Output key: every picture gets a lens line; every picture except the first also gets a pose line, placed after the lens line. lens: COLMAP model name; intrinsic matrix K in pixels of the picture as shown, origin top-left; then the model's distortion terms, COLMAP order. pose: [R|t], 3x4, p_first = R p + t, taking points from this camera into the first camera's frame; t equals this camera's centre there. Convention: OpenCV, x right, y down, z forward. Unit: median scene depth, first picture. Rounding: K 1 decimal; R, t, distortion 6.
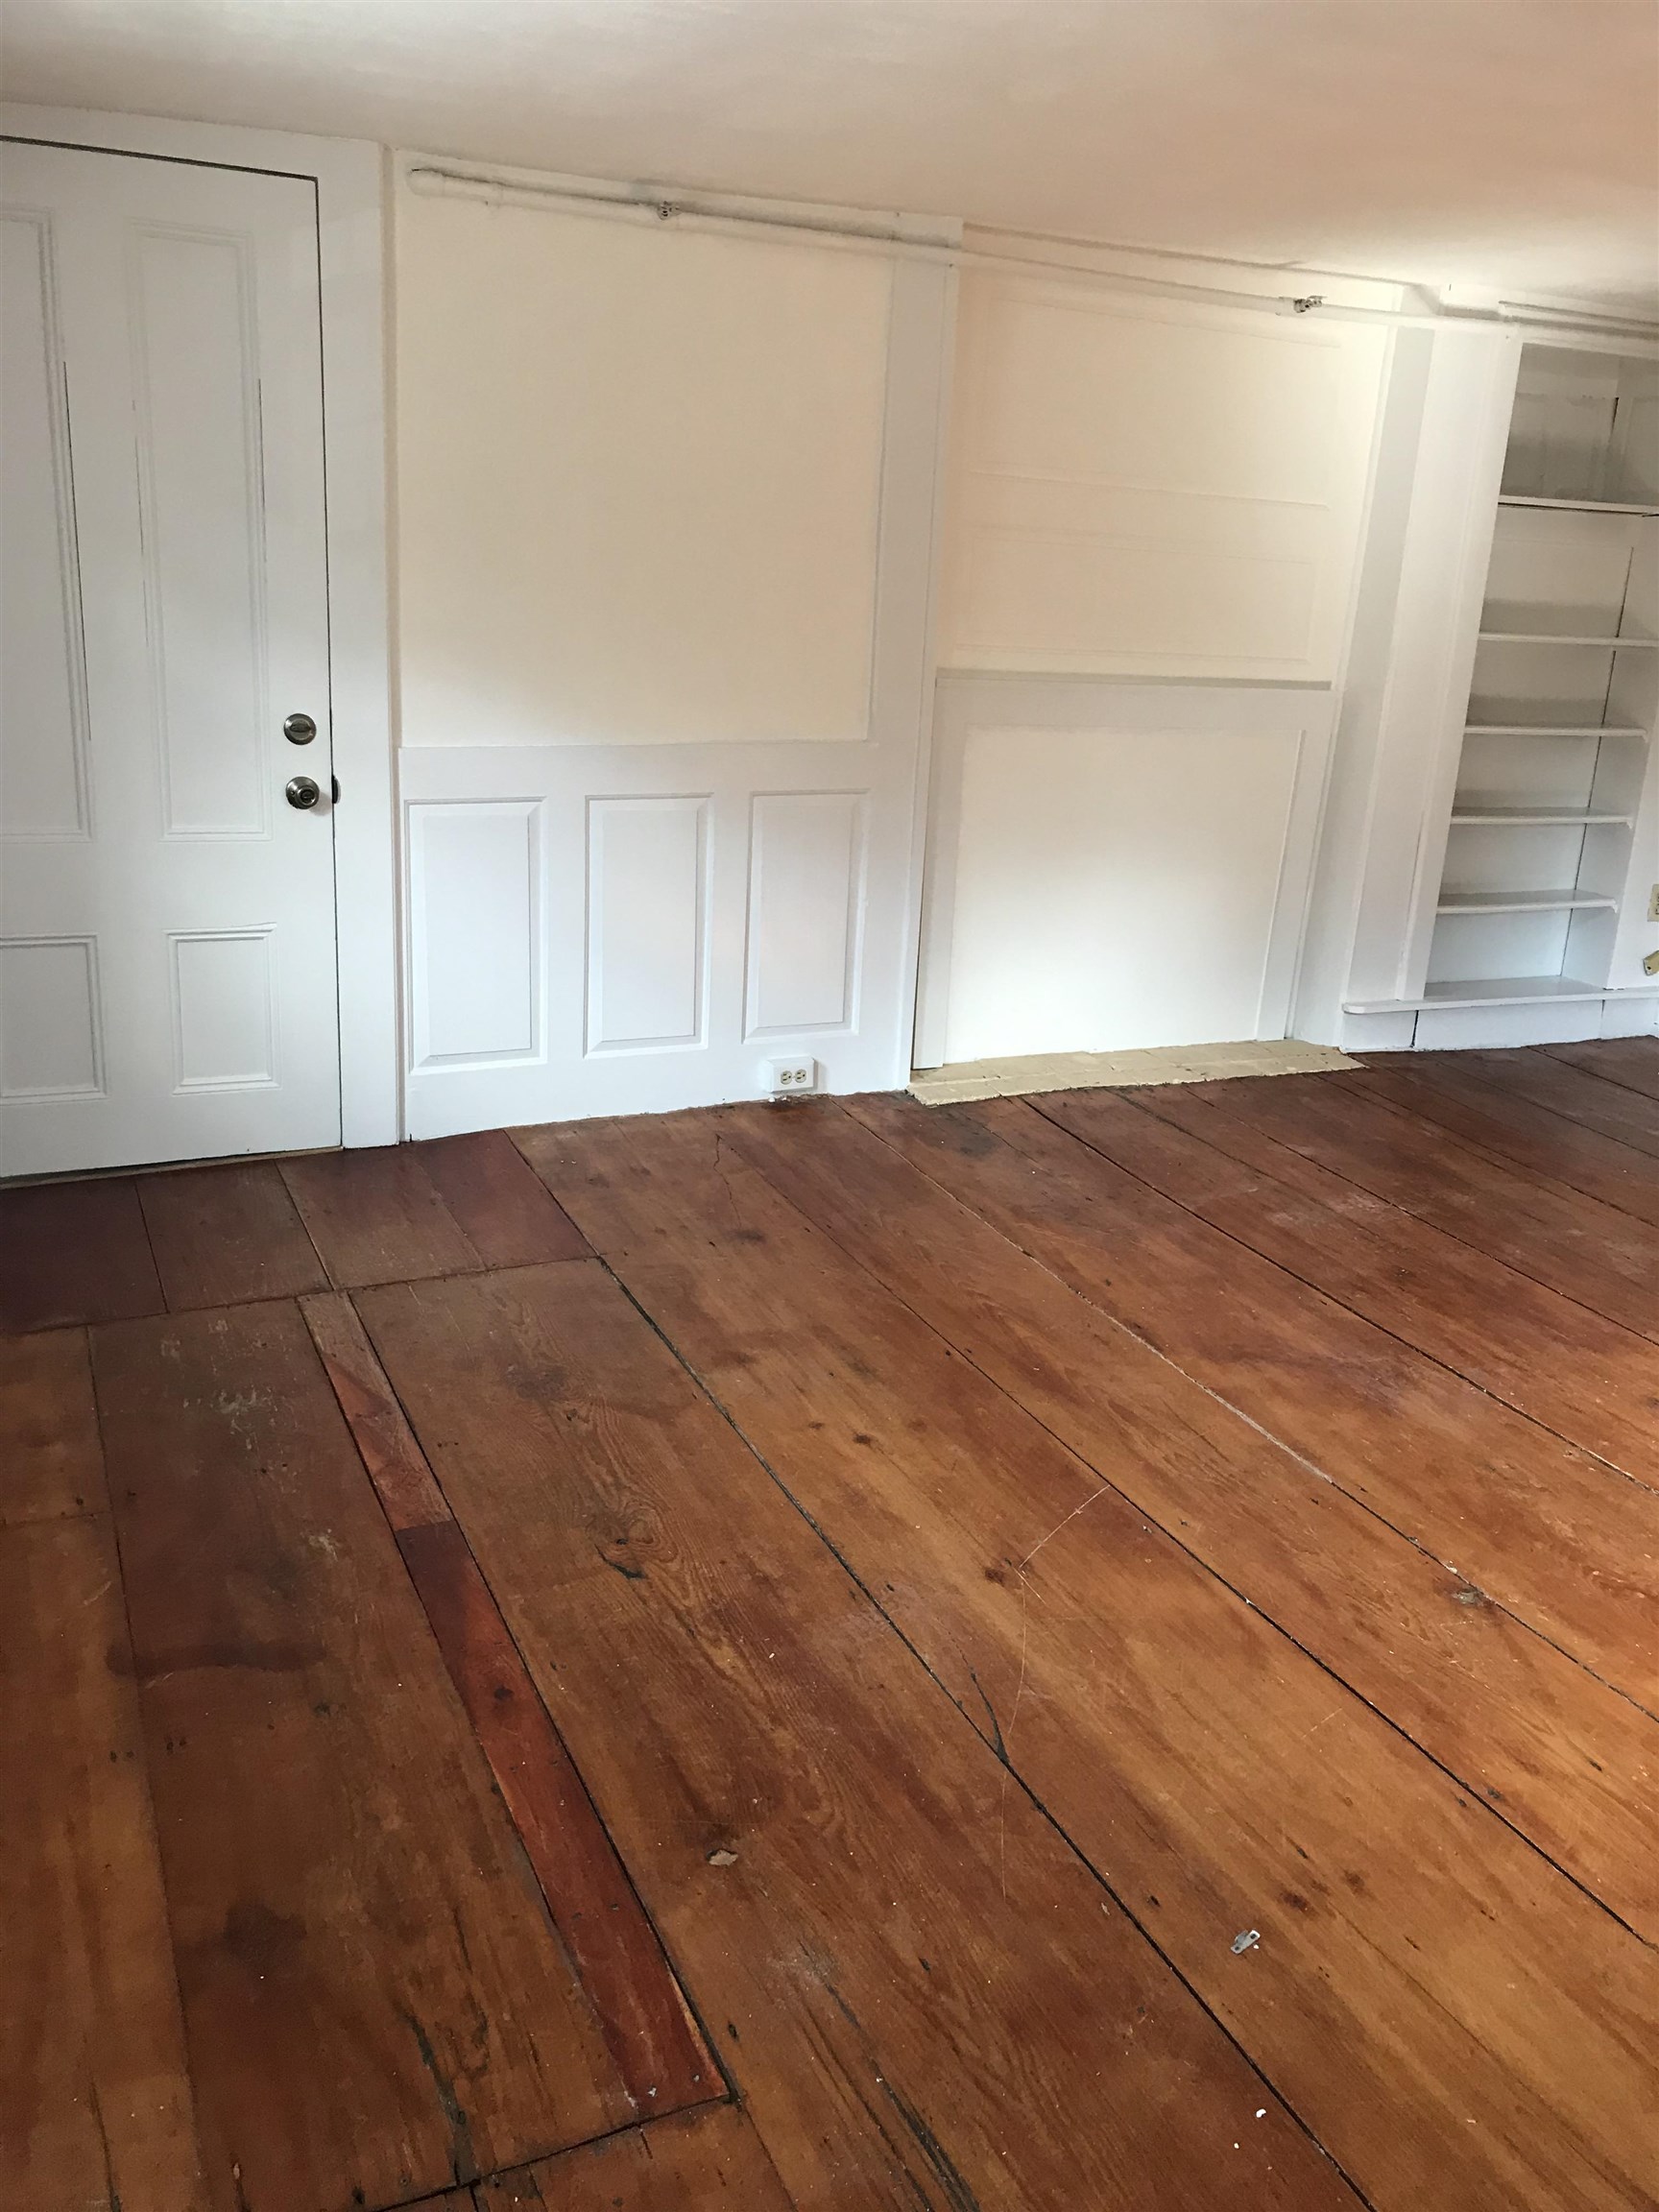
lens RADIAL K [[1775.9, 0, 844.8], [0, 1775.9, 1098.4], [0, 0, 1]] dist [0.023655, -0.053668]
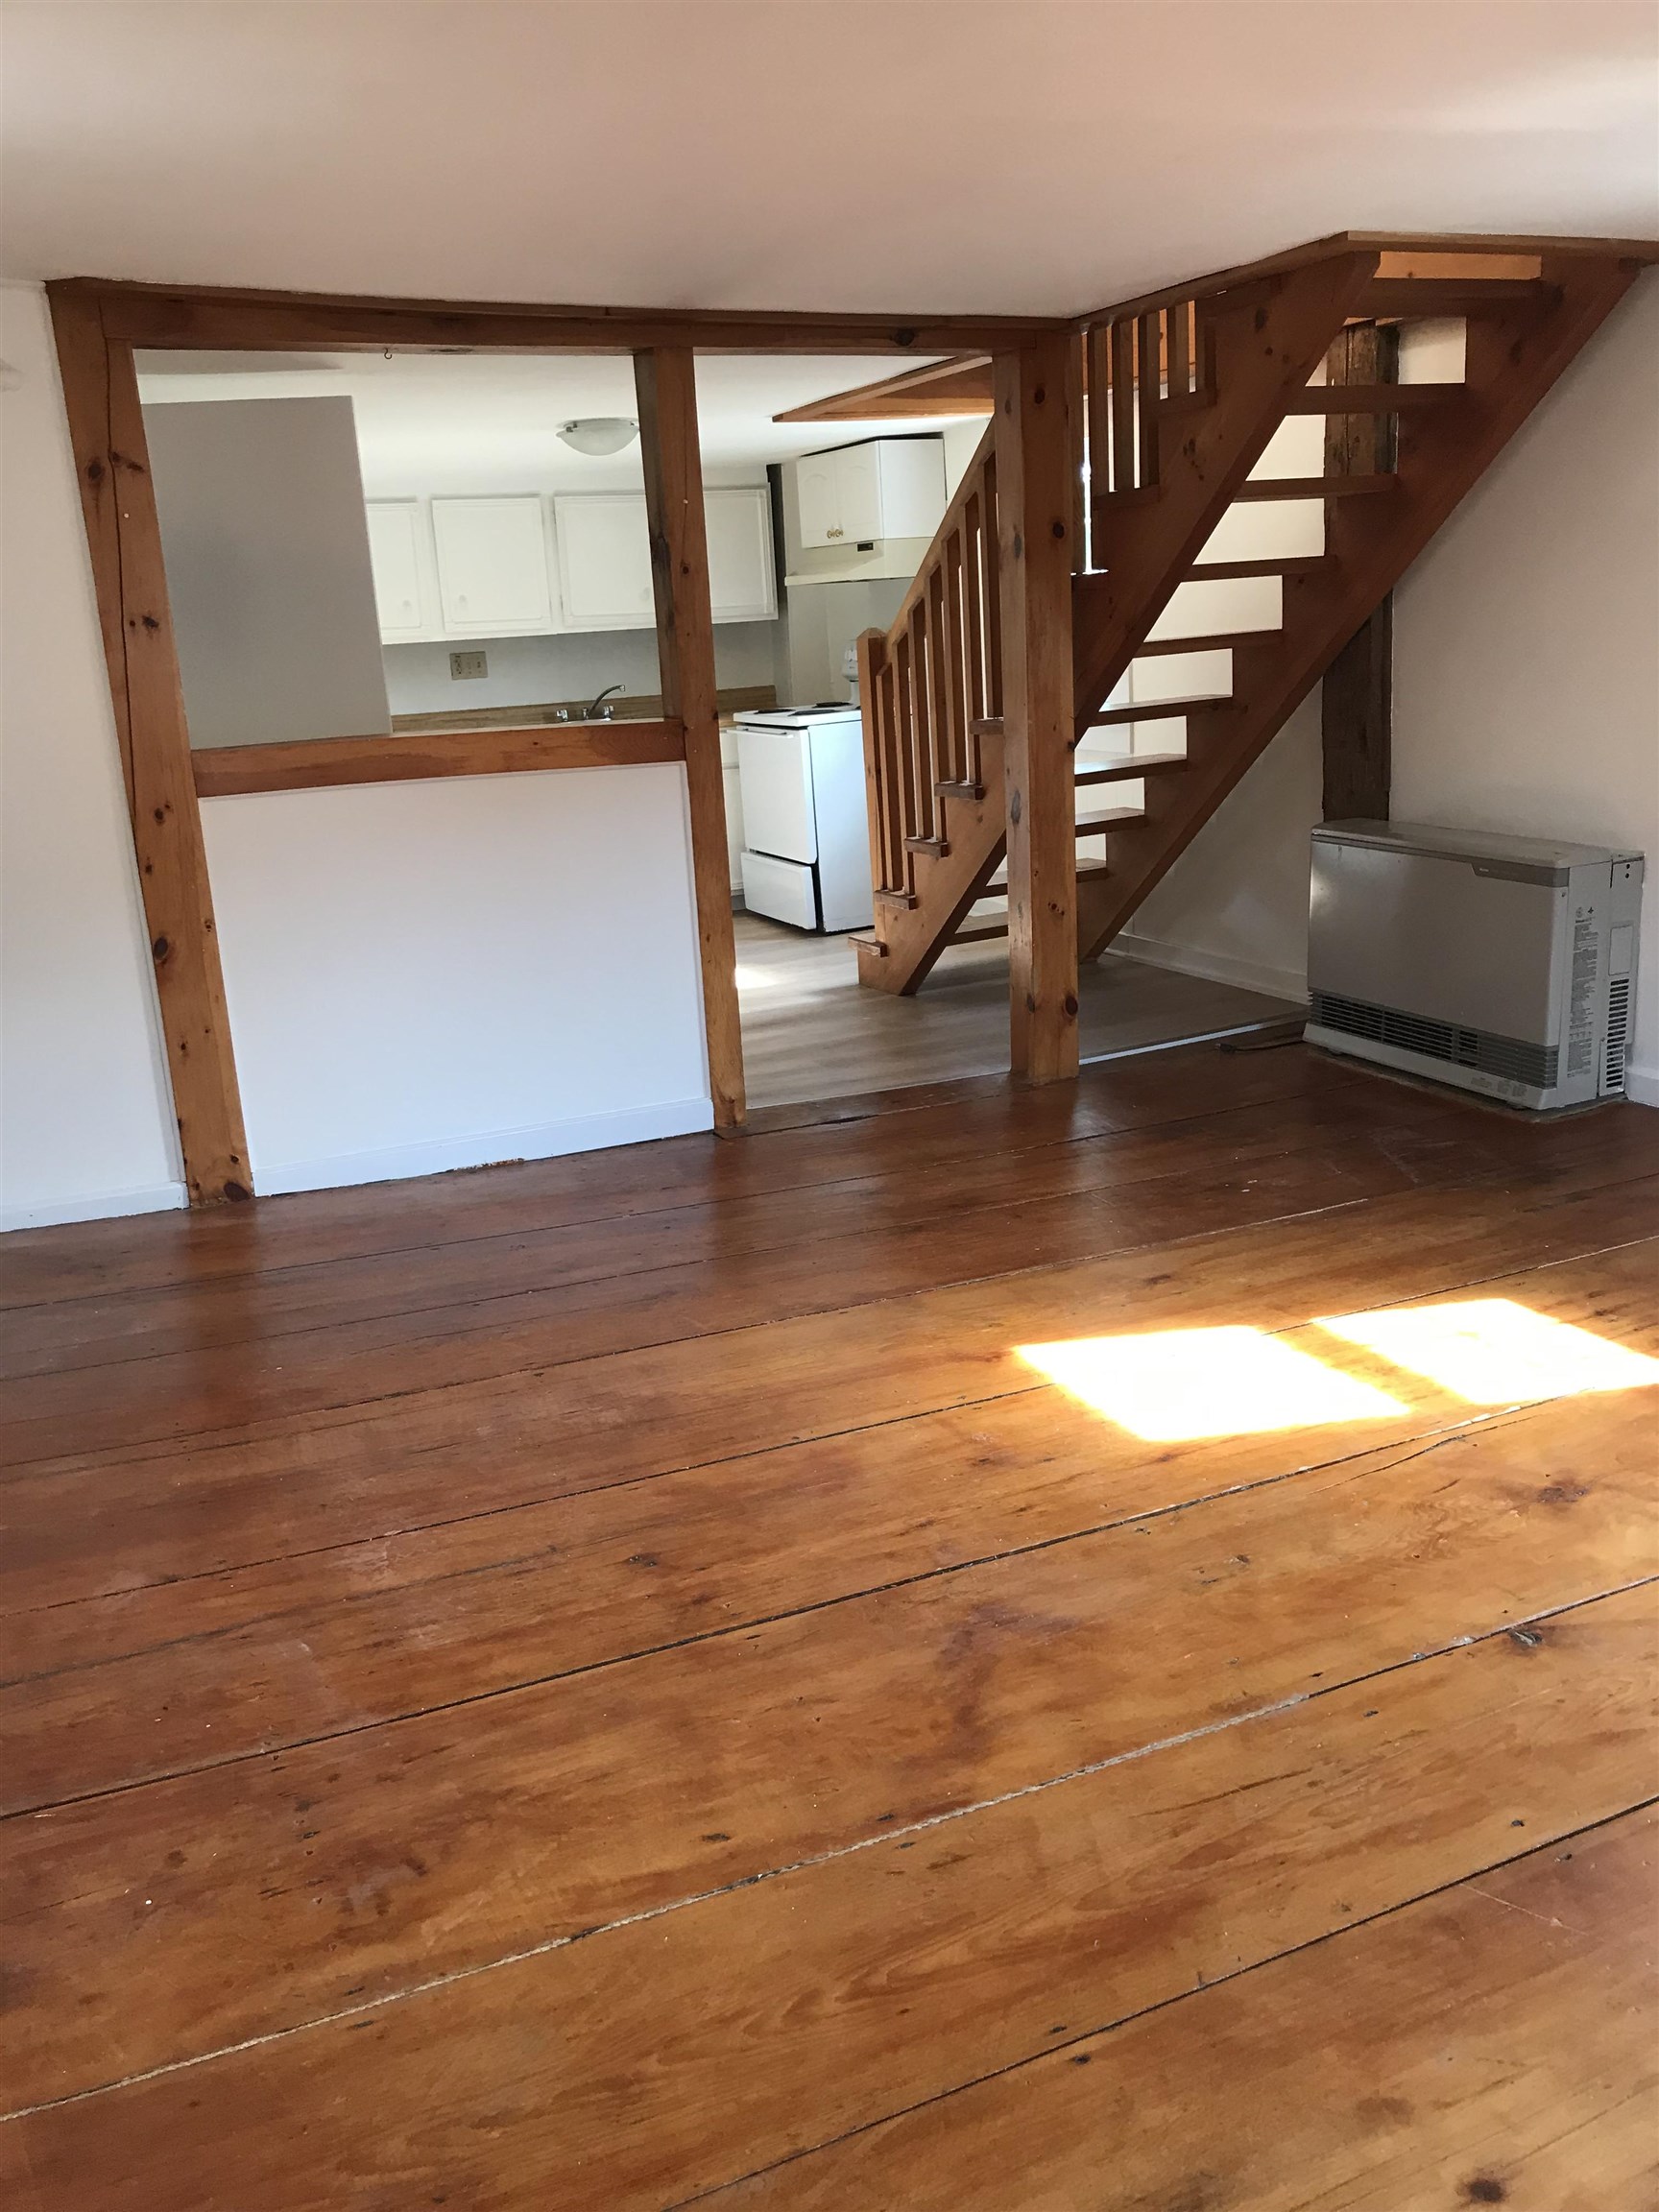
lens RADIAL K [[1813.4, 0, 792.5], [0, 1813.4, 1100.9], [0, 0, 1]] dist [0.001983, -0.001560]
pose [[-0.005185, -0.309795, 0.950789, -0.318193], [0.331677, 0.896446, 0.293897, -0.259430], [-0.943379, 0.316878, 0.098104, 0.813588]]
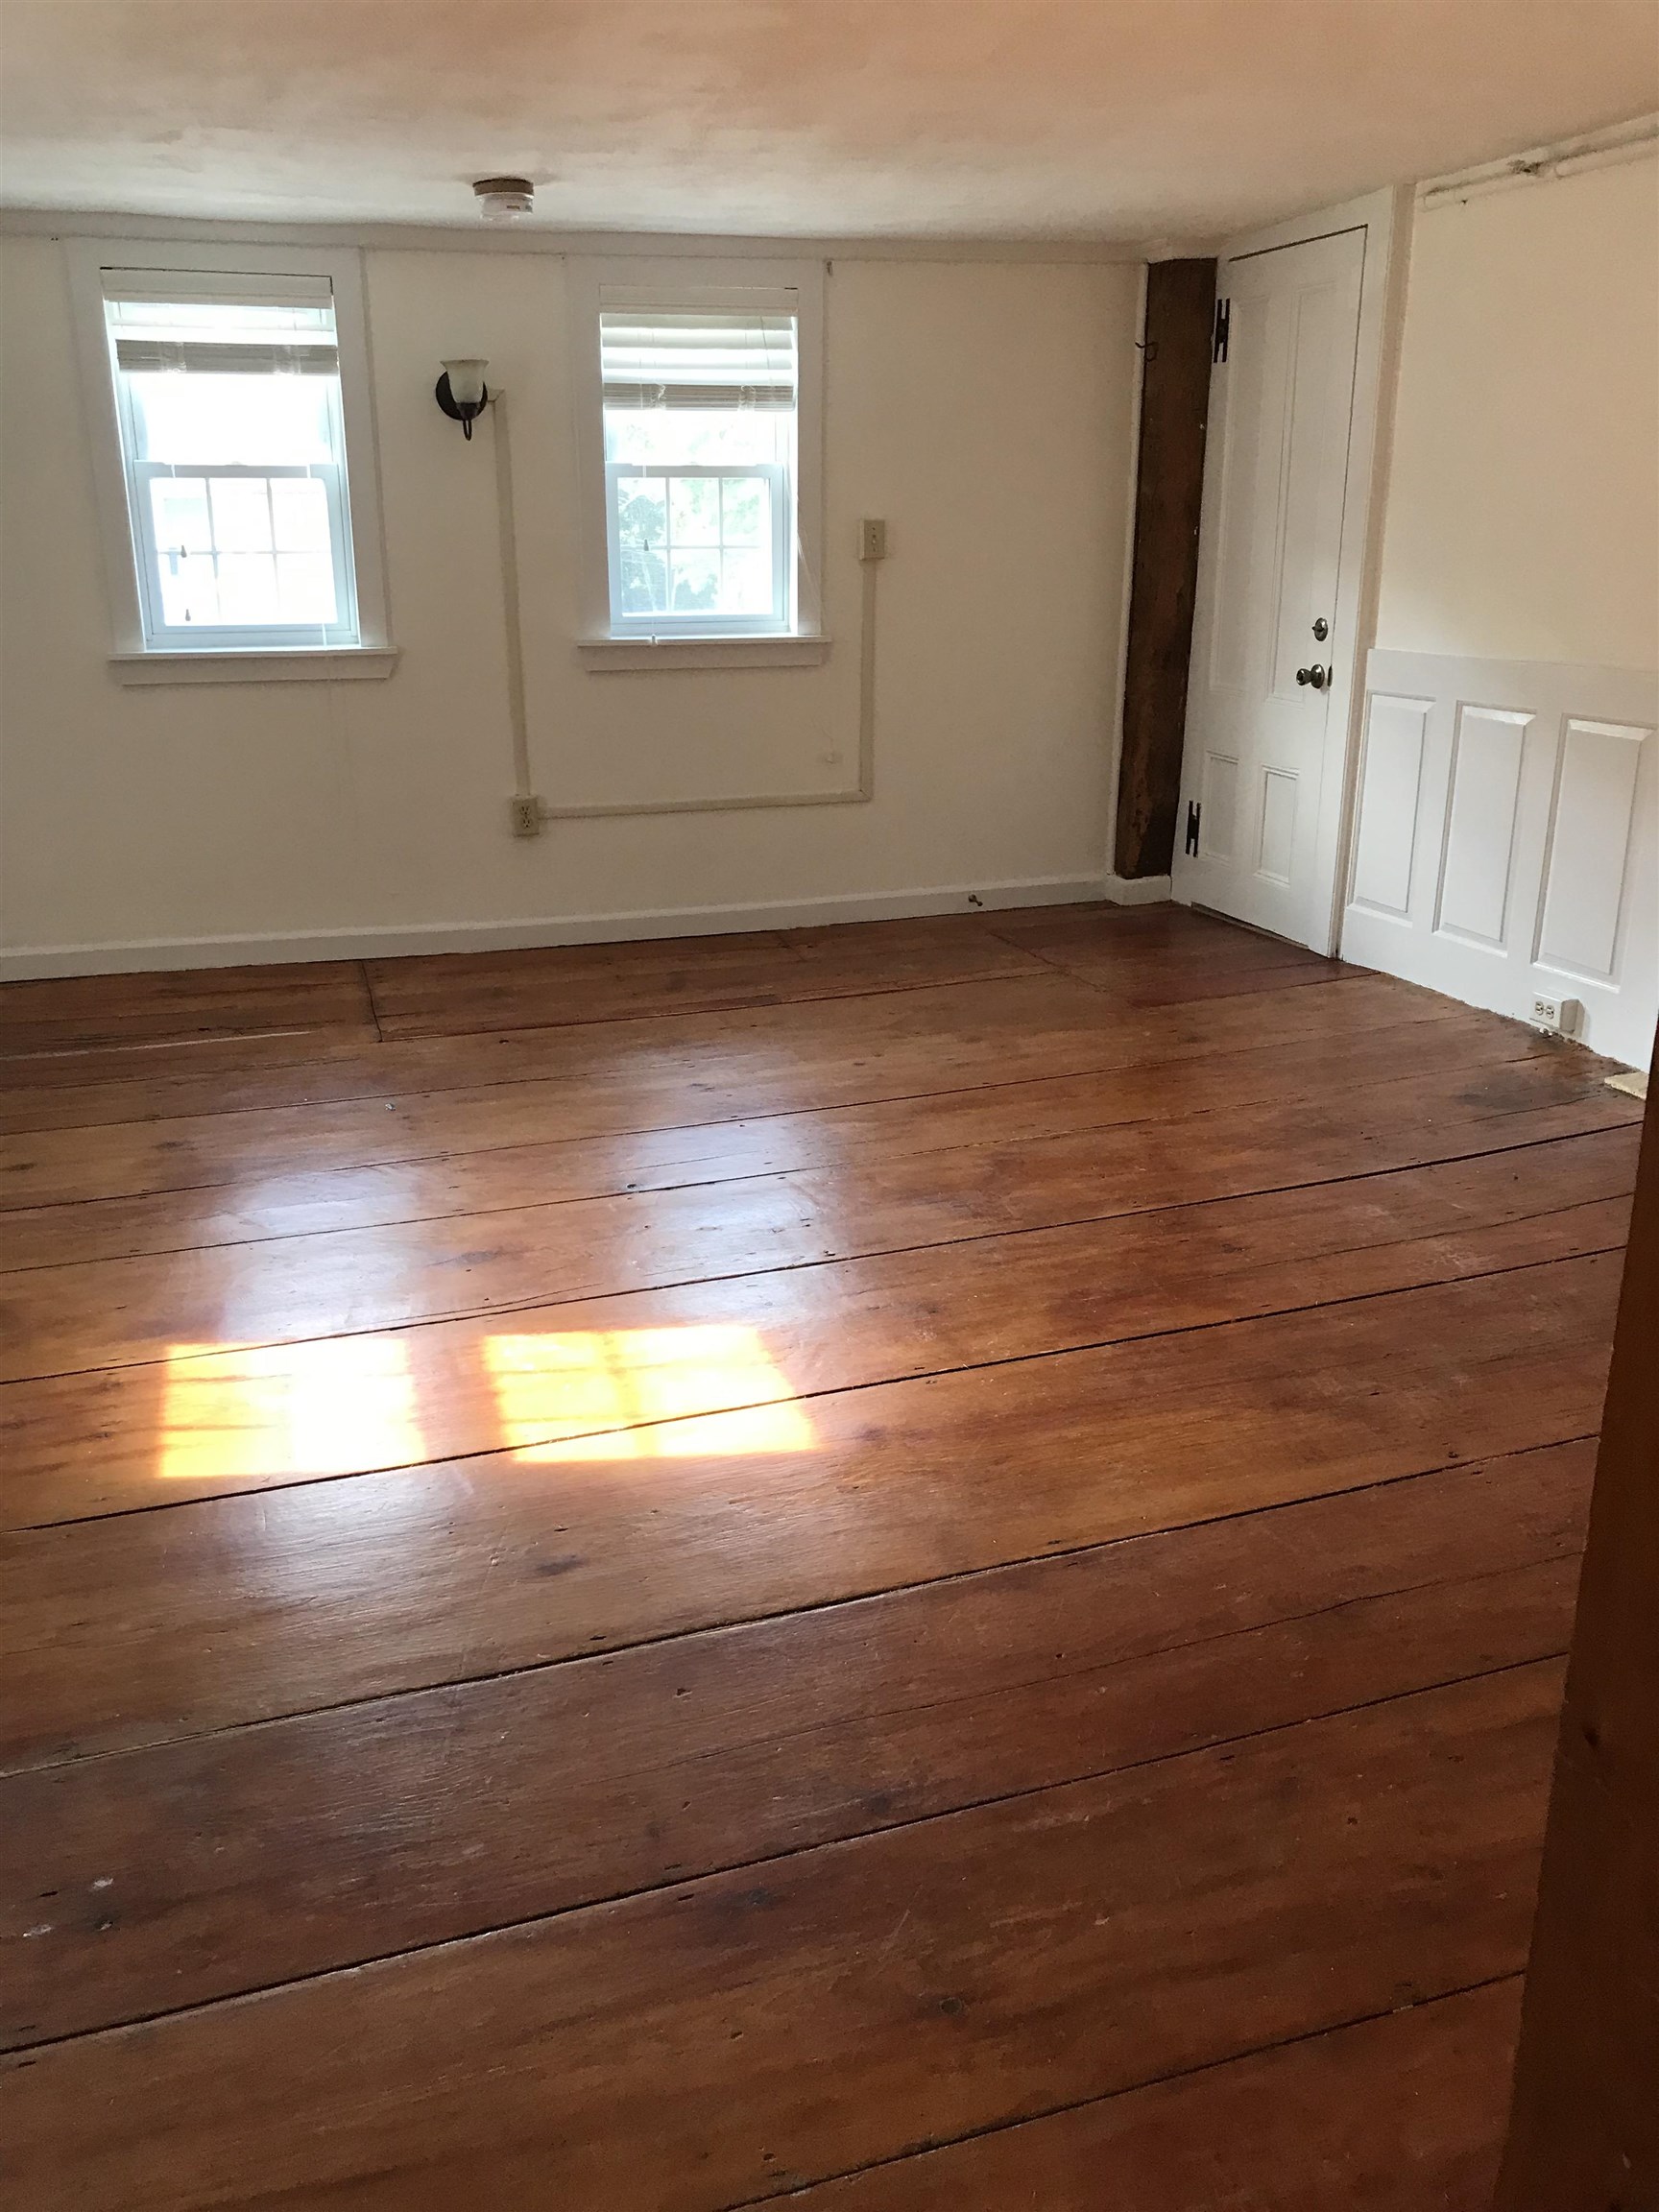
lens RADIAL K [[1805.2, 0, 842.6], [0, 1805.2, 1069.7], [0, 0, 1]] dist [0.009596, 0.011791]
pose [[-0.116464, 0.251135, -0.960920, 1.182407], [-0.280397, 0.919833, 0.274381, -0.177288], [0.952793, 0.301394, -0.036710, 0.819356]]
